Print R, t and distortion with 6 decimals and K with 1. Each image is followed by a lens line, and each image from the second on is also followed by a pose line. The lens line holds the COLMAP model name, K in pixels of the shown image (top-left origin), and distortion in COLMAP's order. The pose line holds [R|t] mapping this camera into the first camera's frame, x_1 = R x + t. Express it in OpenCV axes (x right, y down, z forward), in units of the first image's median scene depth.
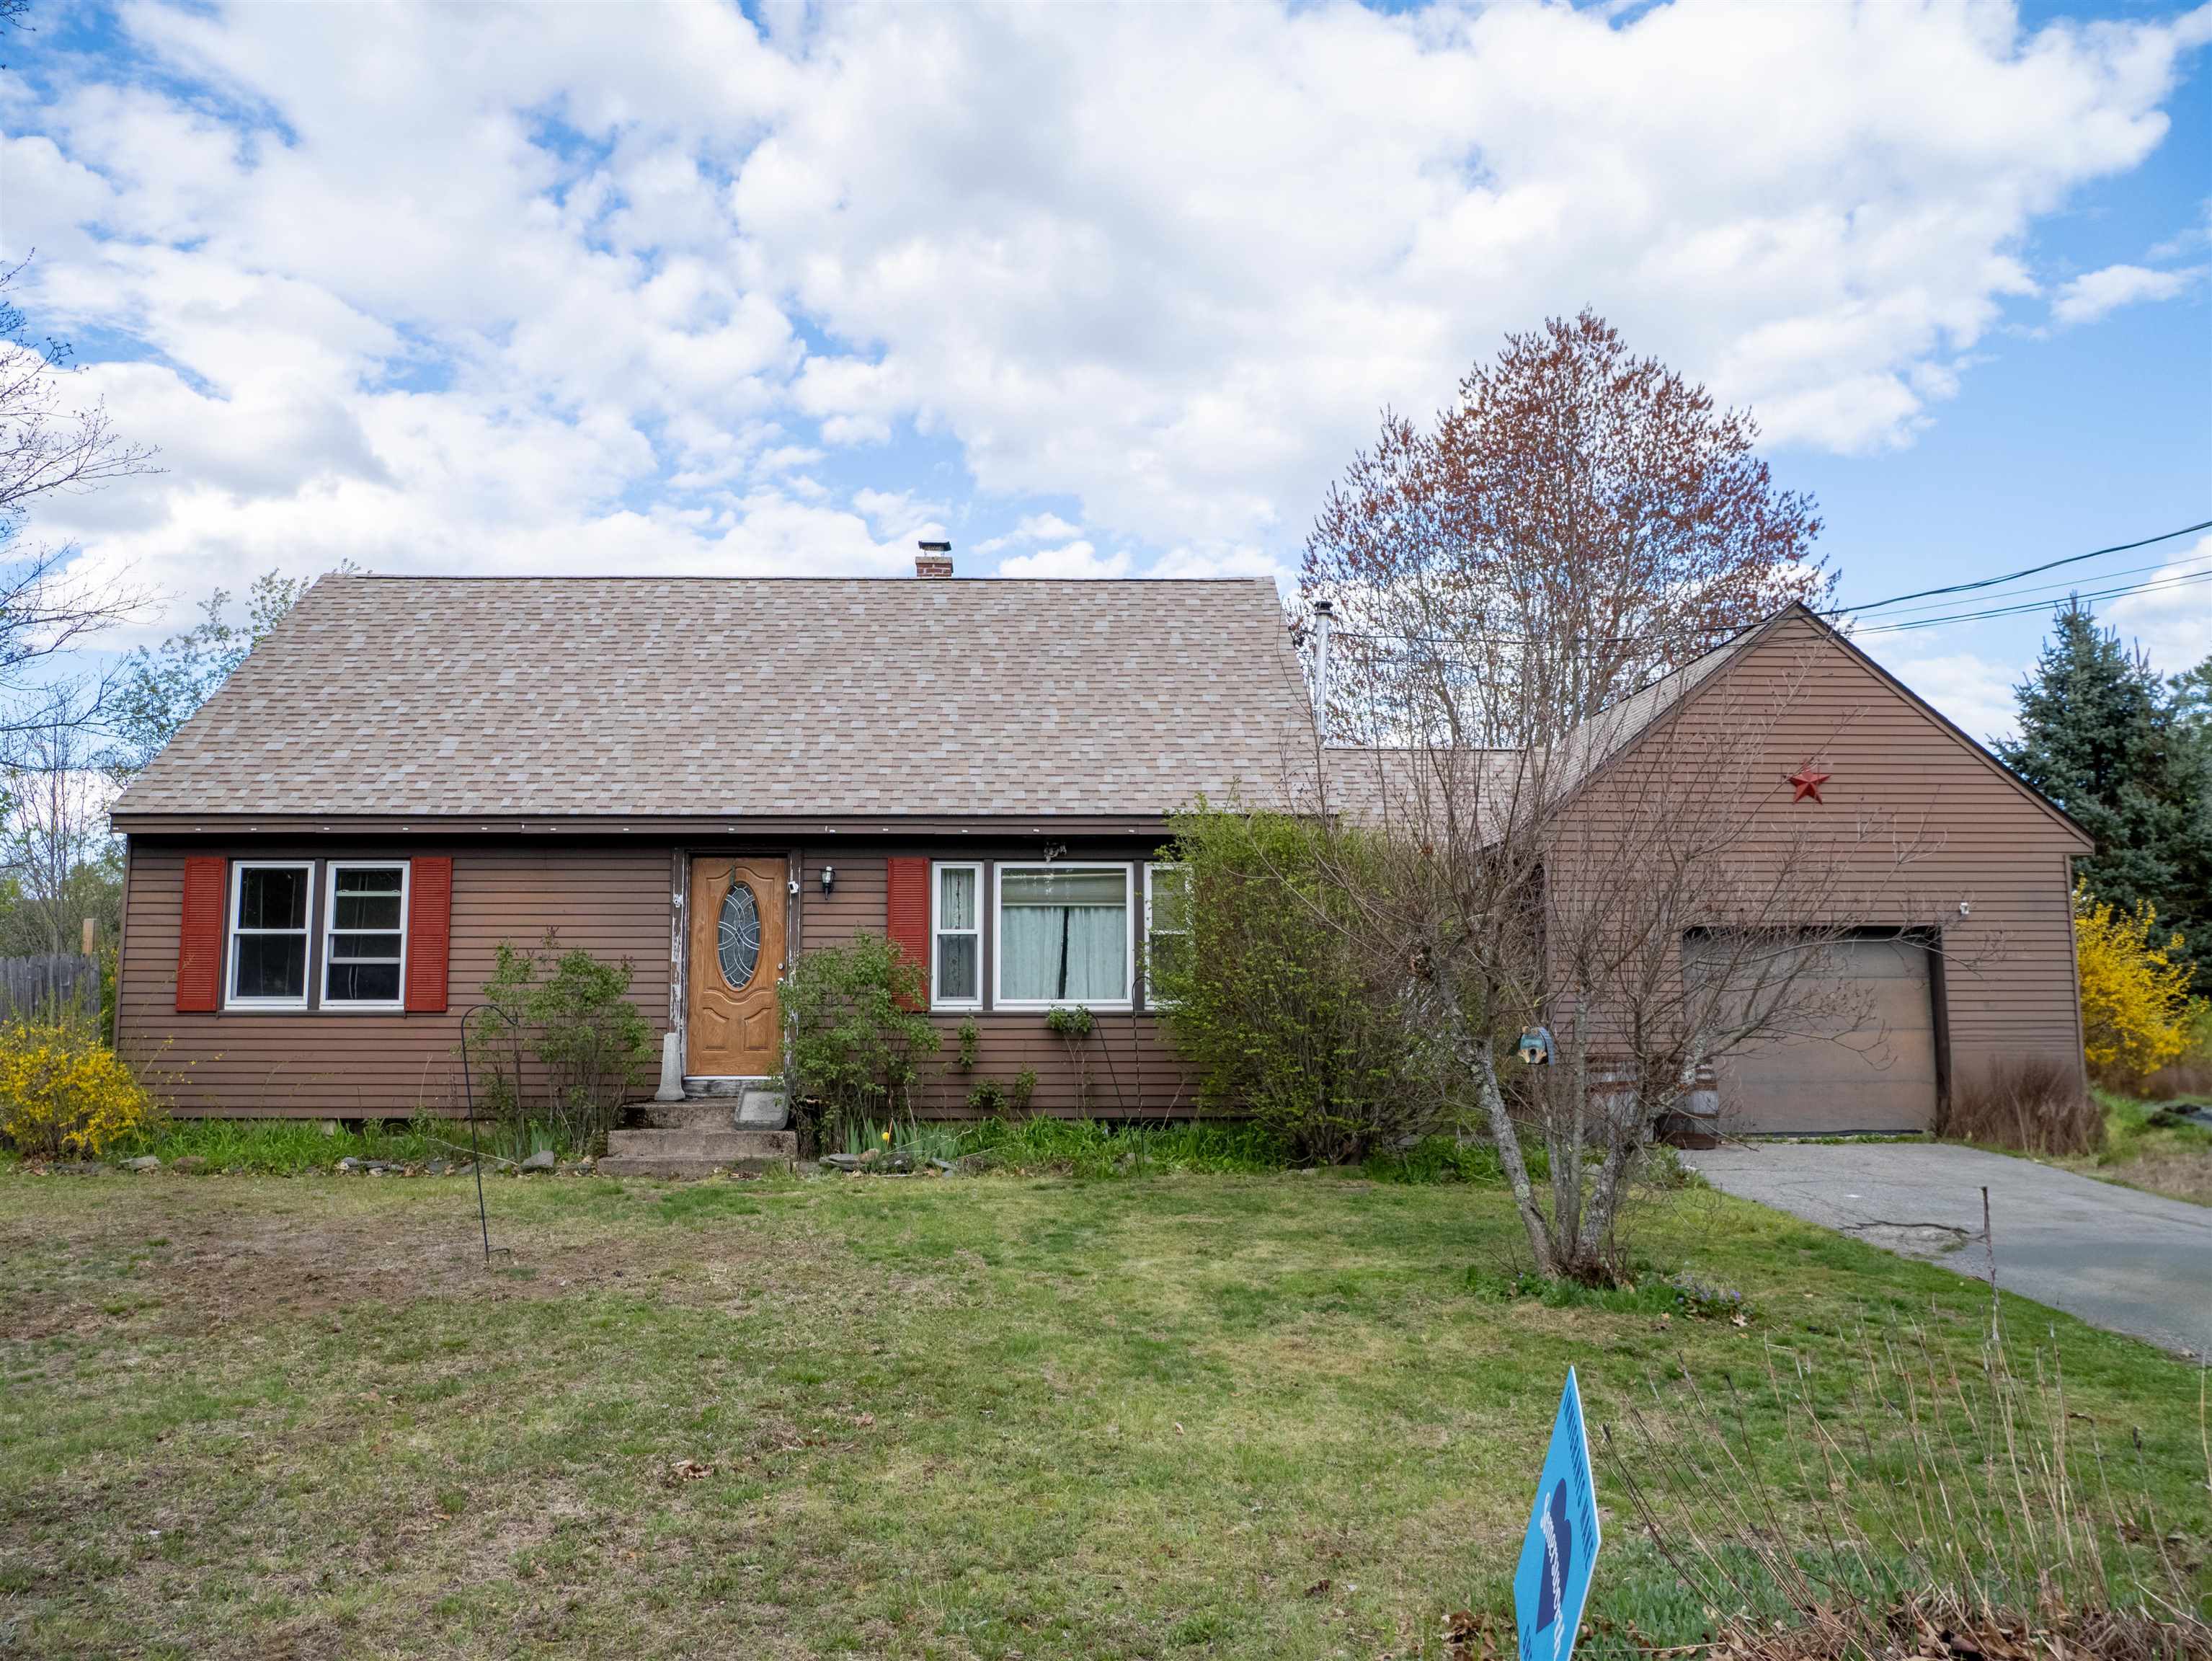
lens RADIAL K [[1690.6, 0, 1106.0], [0, 1690.6, 830.5], [0, 0, 1]] dist [-0.027250, 0.000473]
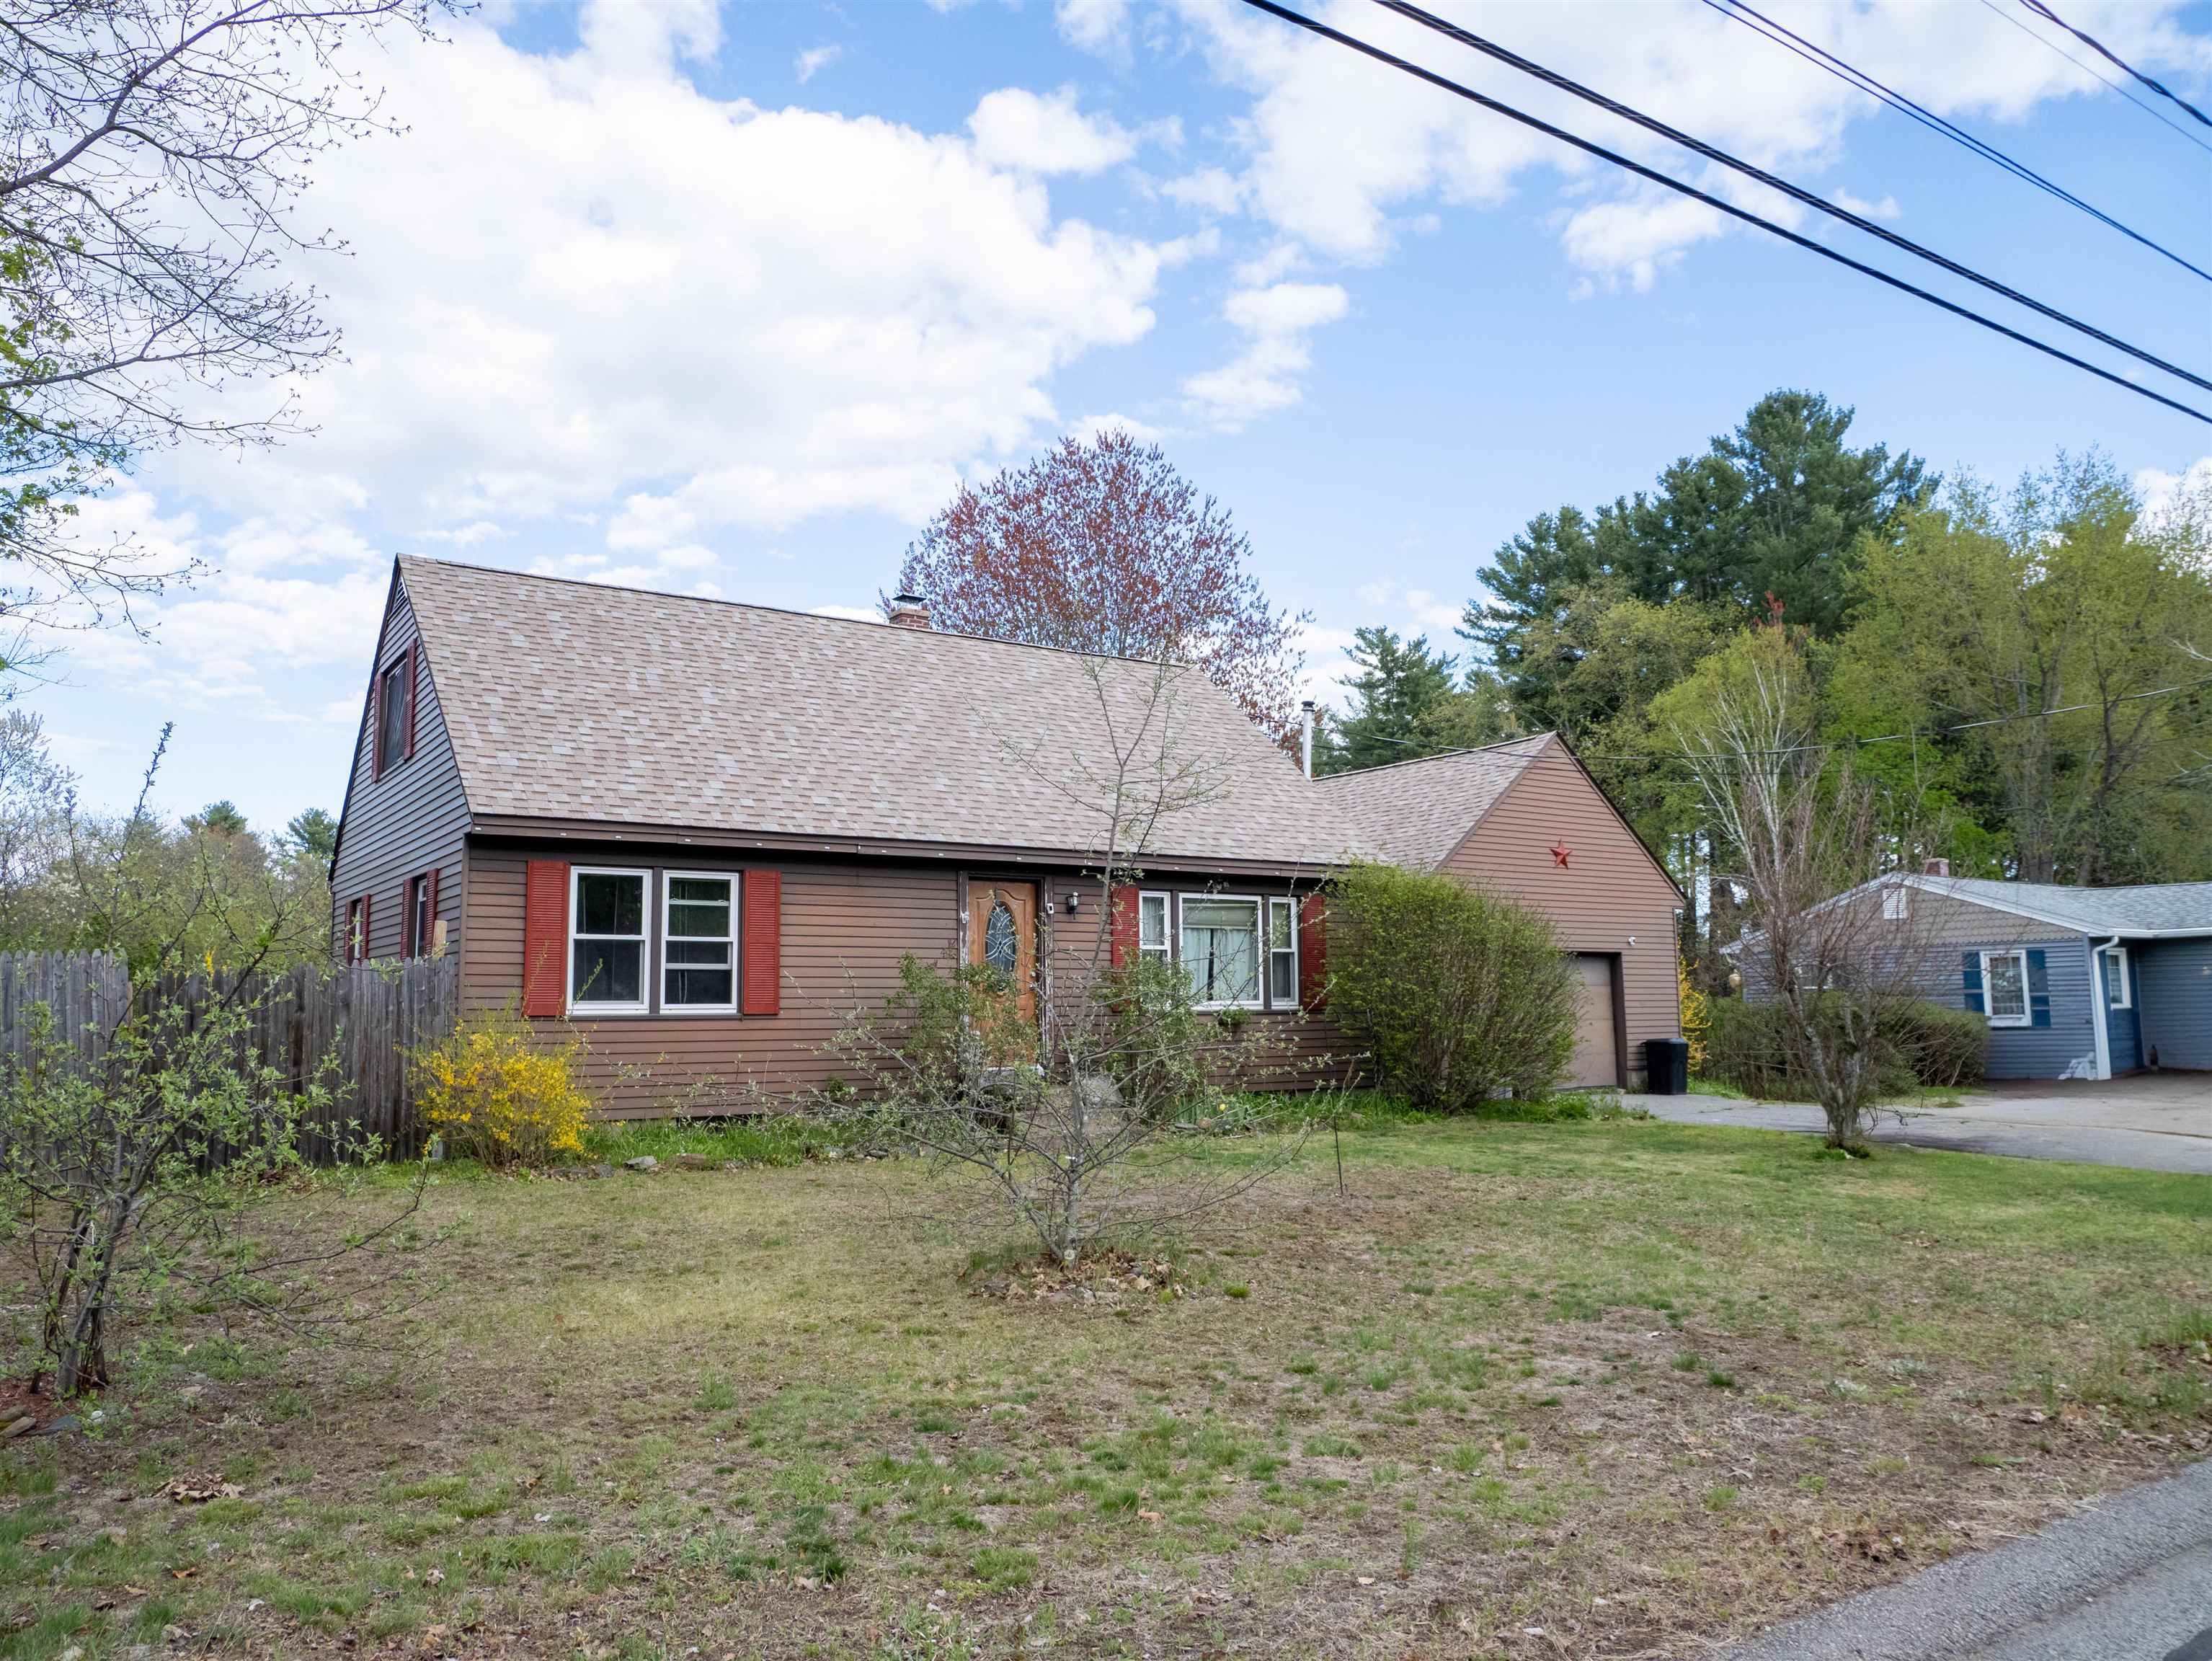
lens RADIAL K [[1592.2, 0, 1106.0], [0, 1592.2, 830.5], [0, 0, 1]] dist [-0.063501, 0.038717]
pose [[0.830015, 0.056088, 0.554913, -0.781008], [-0.052362, 0.998373, -0.022590, 0.001636], [-0.555277, -0.010306, 0.831602, 0.036132]]
